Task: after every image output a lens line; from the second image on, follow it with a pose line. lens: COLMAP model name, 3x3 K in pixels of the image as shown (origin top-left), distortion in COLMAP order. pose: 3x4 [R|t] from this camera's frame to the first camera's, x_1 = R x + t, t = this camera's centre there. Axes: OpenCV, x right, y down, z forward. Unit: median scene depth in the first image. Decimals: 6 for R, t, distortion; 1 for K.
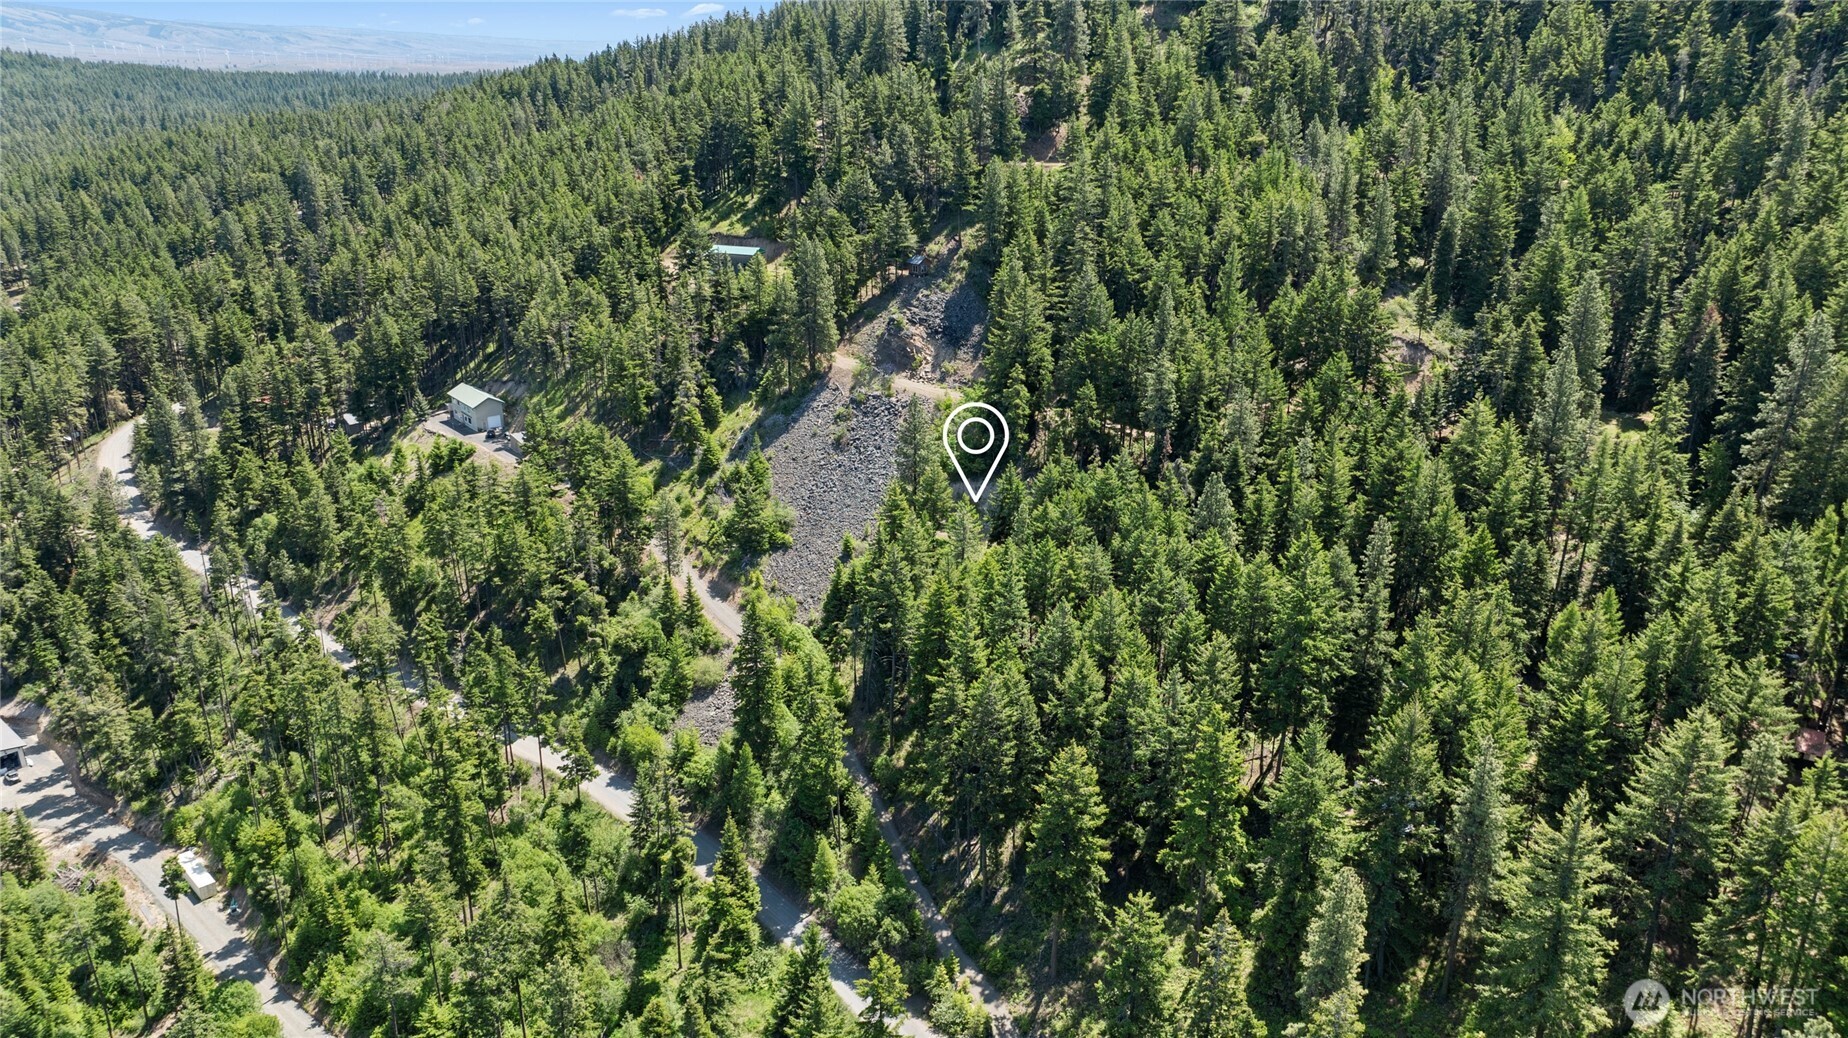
lens RADIAL K [[1305.7, 0, 936.4], [0, 1305.7, 516.7], [0, 0, 1]] dist [-0.027478, 0.023159]
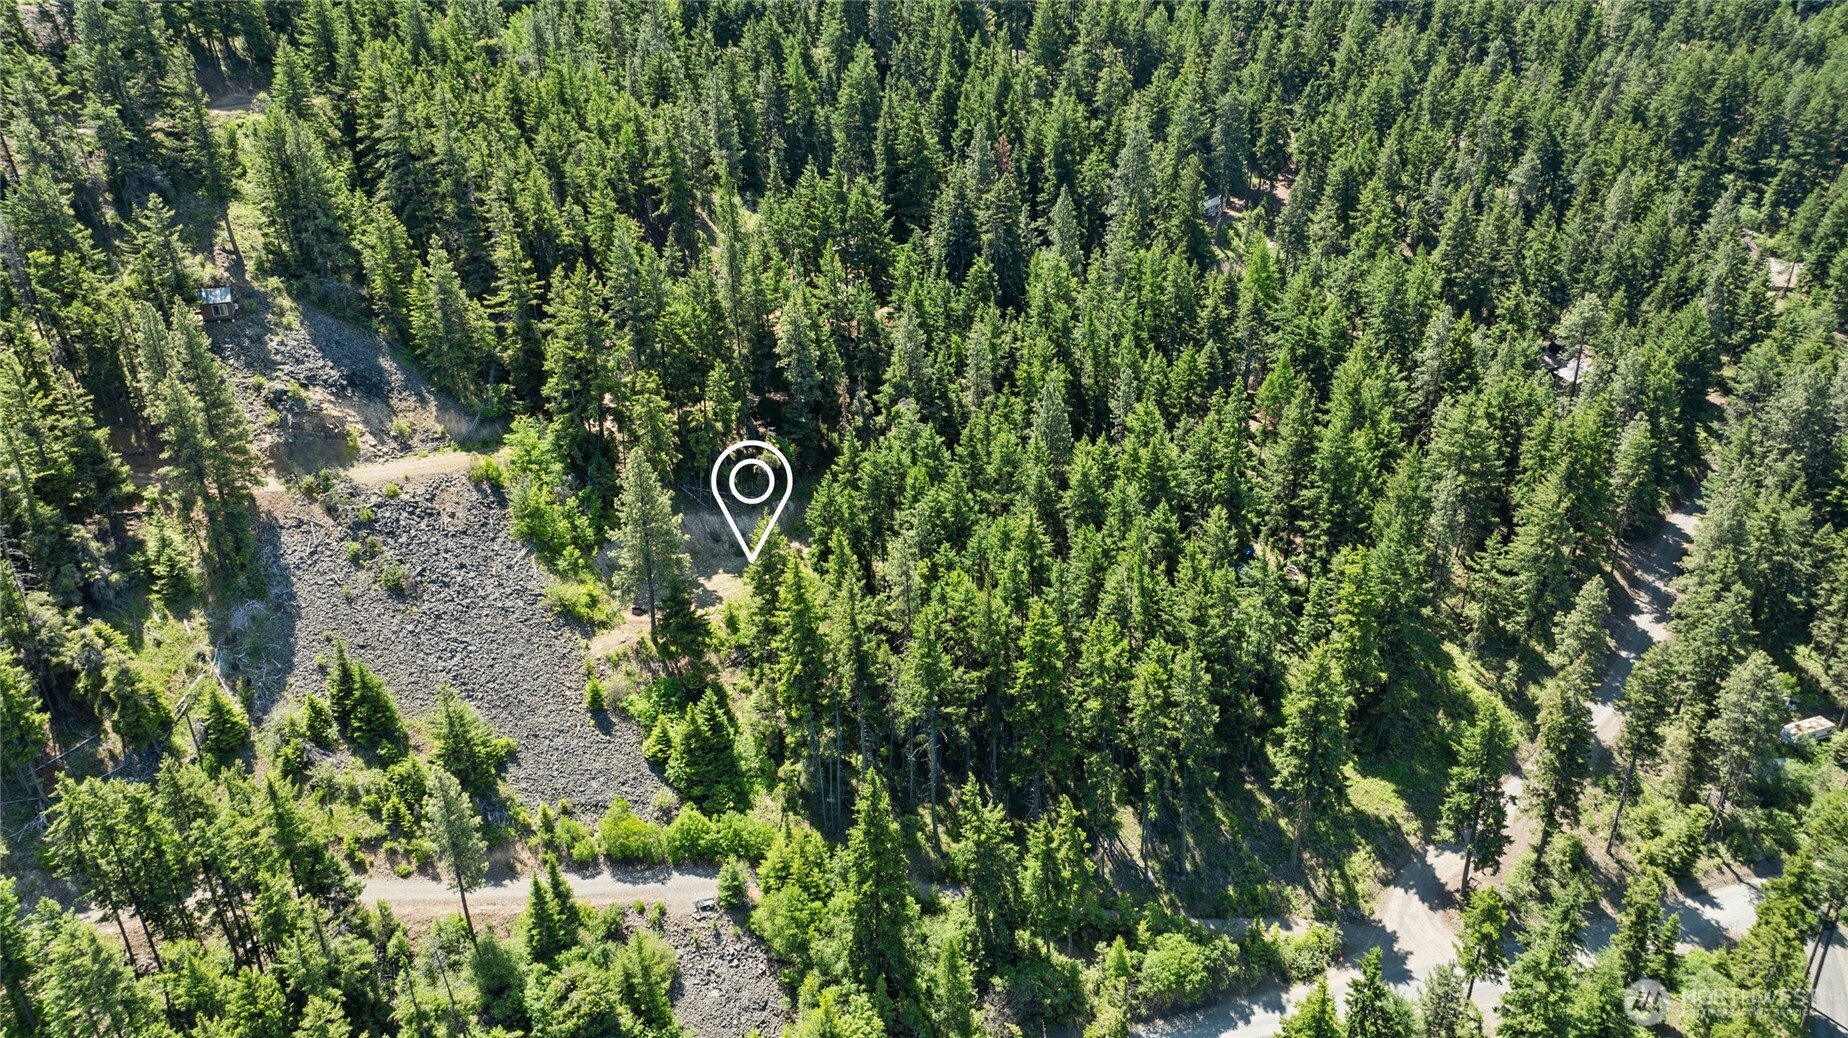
lens RADIAL K [[1305.7, 0, 918.1], [0, 1305.7, 531.9], [0, 0, 1]] dist [-0.027478, 0.023159]
pose [[0.371108, -0.421545, 0.827393, -0.471873], [0.328374, 0.893024, 0.307699, -0.185194], [-0.868591, 0.157504, 0.469832, 0.457316]]
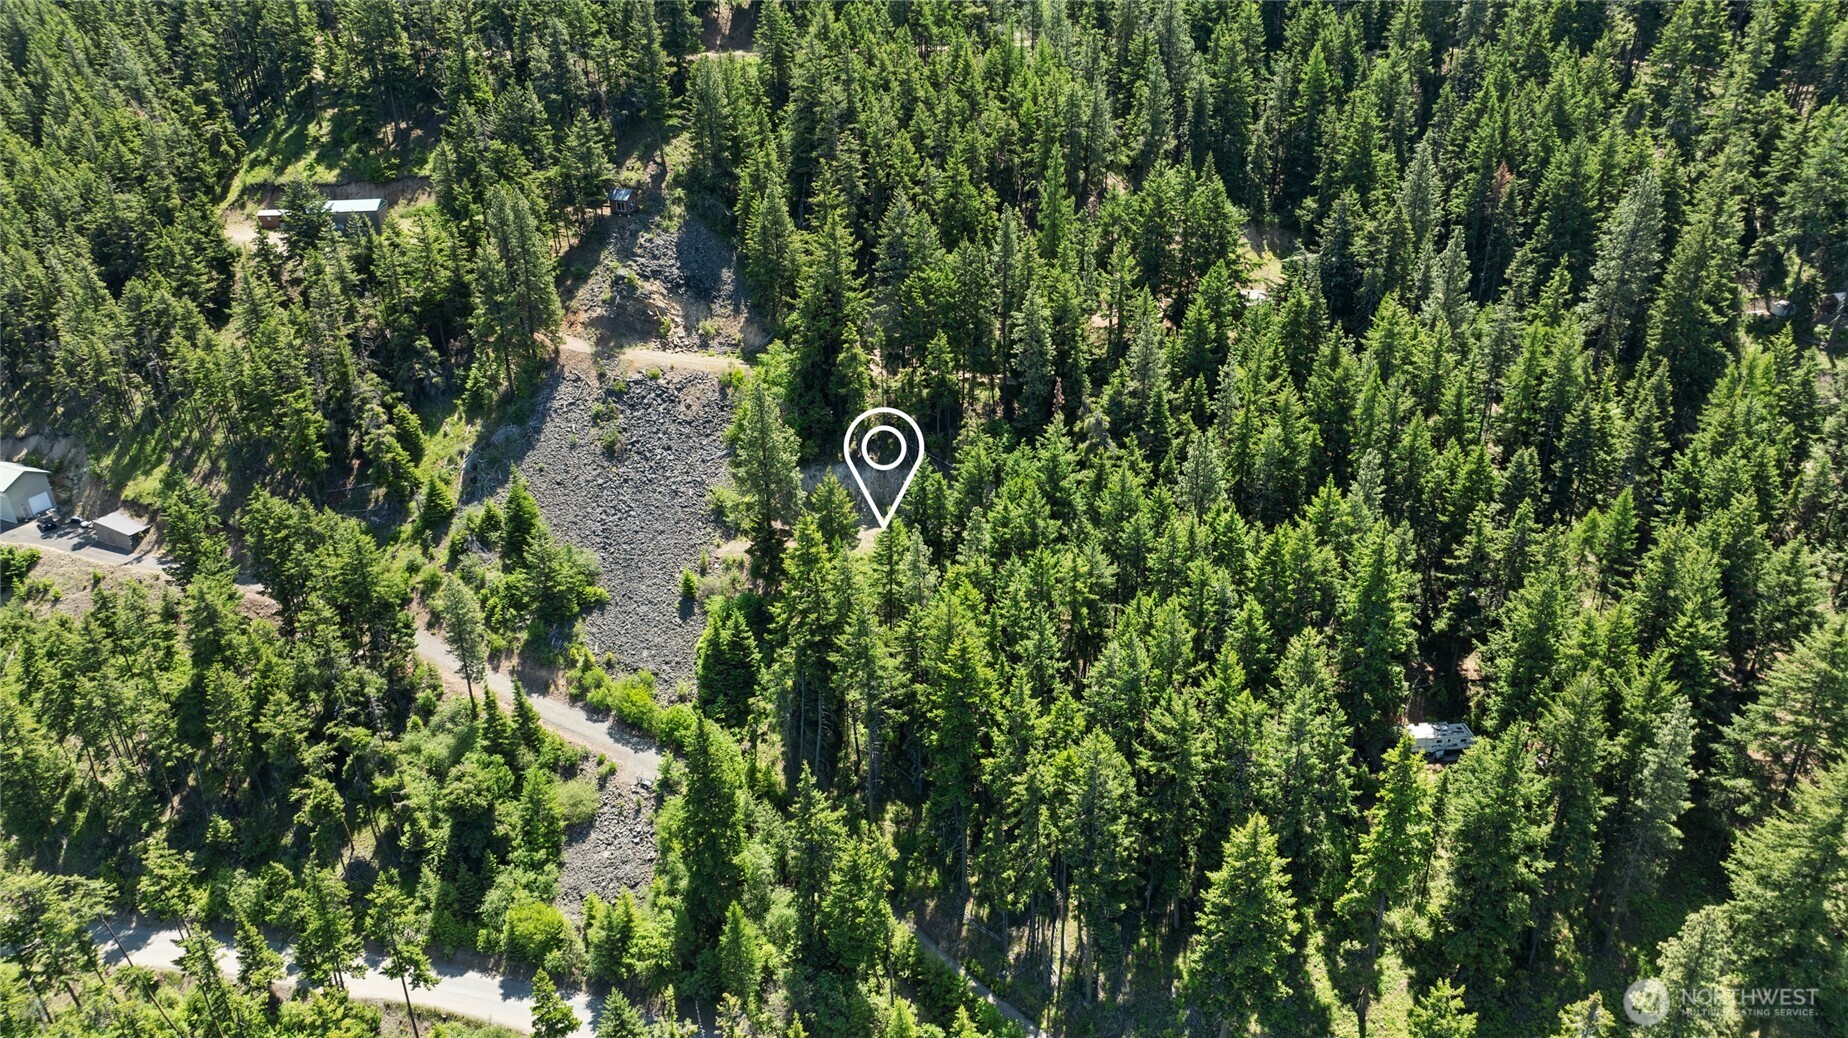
lens RADIAL K [[1305.7, 0, 923.1], [0, 1305.7, 515.7], [0, 0, 1]] dist [-0.027478, 0.023159]
pose [[0.894615, -0.214621, 0.391920, -0.211996], [0.168609, 0.974399, 0.148721, -0.098591], [-0.413805, -0.066966, 0.907899, 0.205130]]
